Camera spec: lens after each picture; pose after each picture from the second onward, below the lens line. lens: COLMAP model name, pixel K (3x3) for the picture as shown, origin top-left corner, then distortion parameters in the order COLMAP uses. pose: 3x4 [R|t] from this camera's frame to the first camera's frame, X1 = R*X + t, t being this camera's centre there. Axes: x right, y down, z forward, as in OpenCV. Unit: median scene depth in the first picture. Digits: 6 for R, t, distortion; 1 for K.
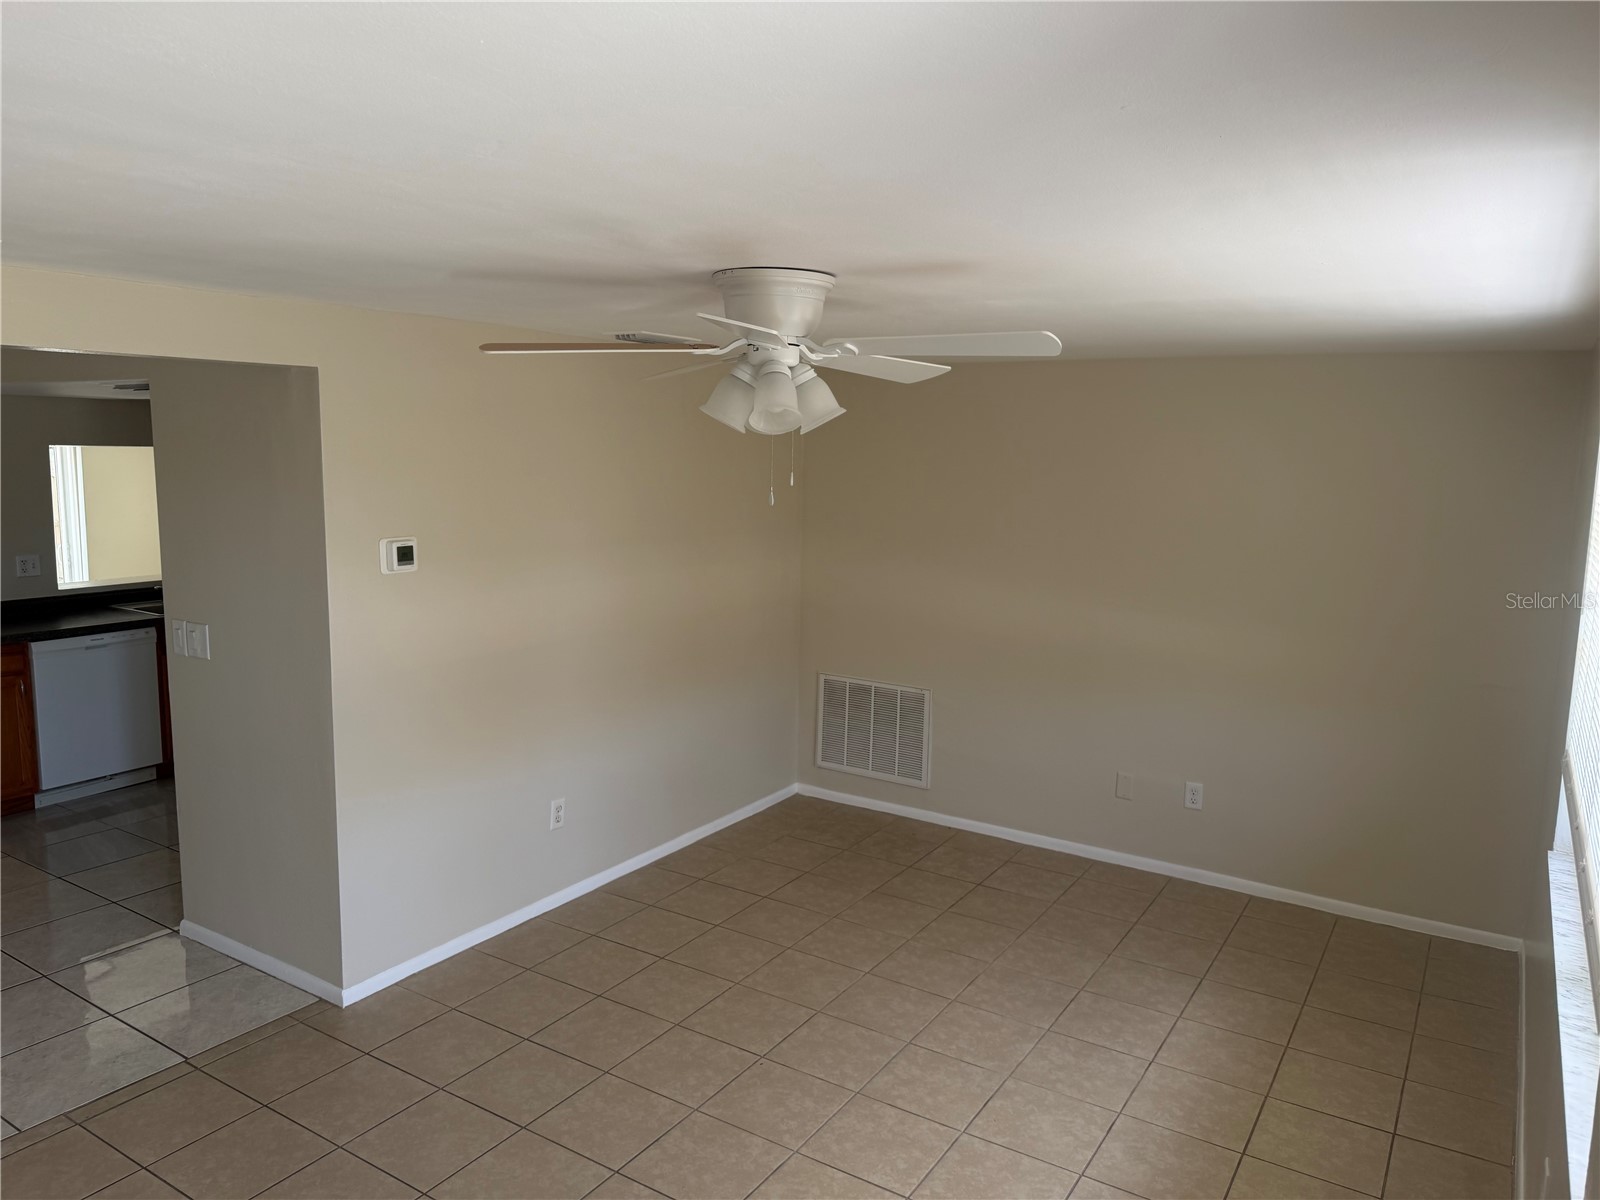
lens RADIAL K [[1109.8, 0, 797.8], [0, 1109.8, 599.8], [0, 0, 1]] dist [0.018624, -0.011779]
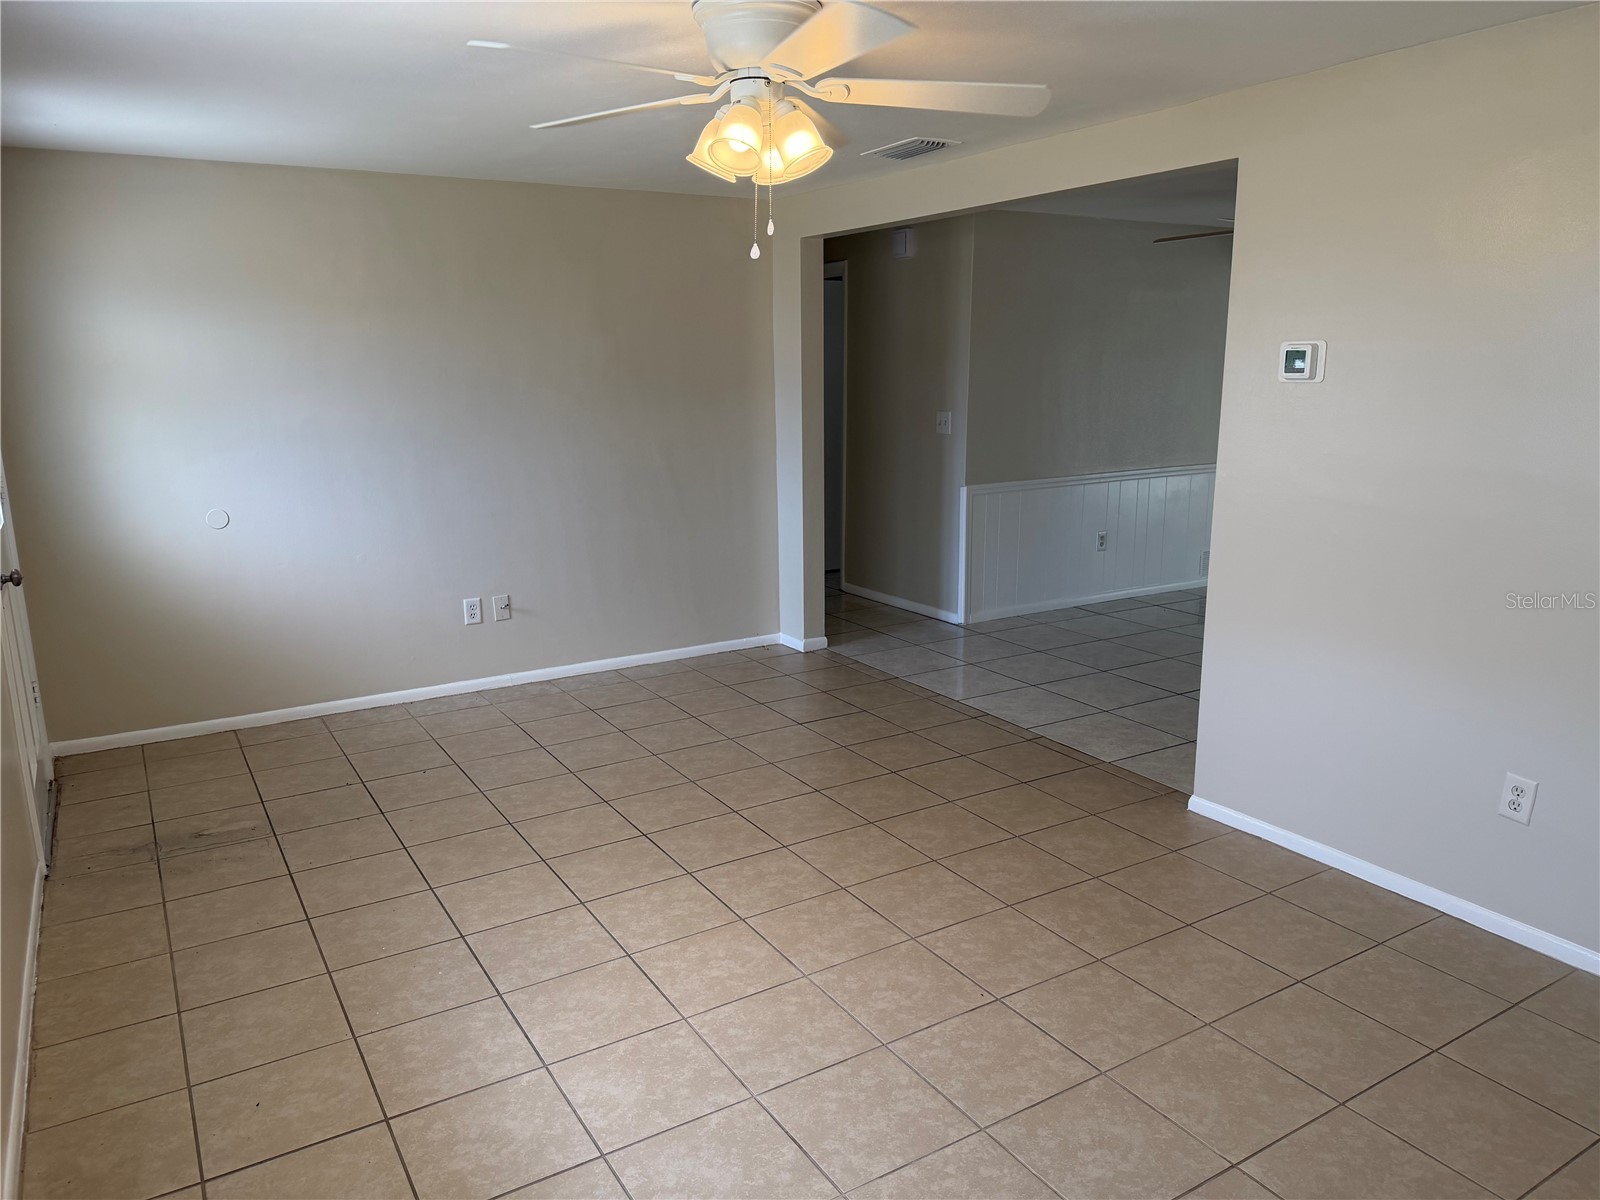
lens RADIAL K [[1109.8, 0, 800.8], [0, 1109.8, 597.8], [0, 0, 1]] dist [0.018624, -0.011779]
pose [[-0.427162, 0.174283, -0.887219, 0.683661], [-0.129834, 0.959255, 0.250944, -0.034492], [0.894805, 0.222385, -0.387130, 1.145713]]
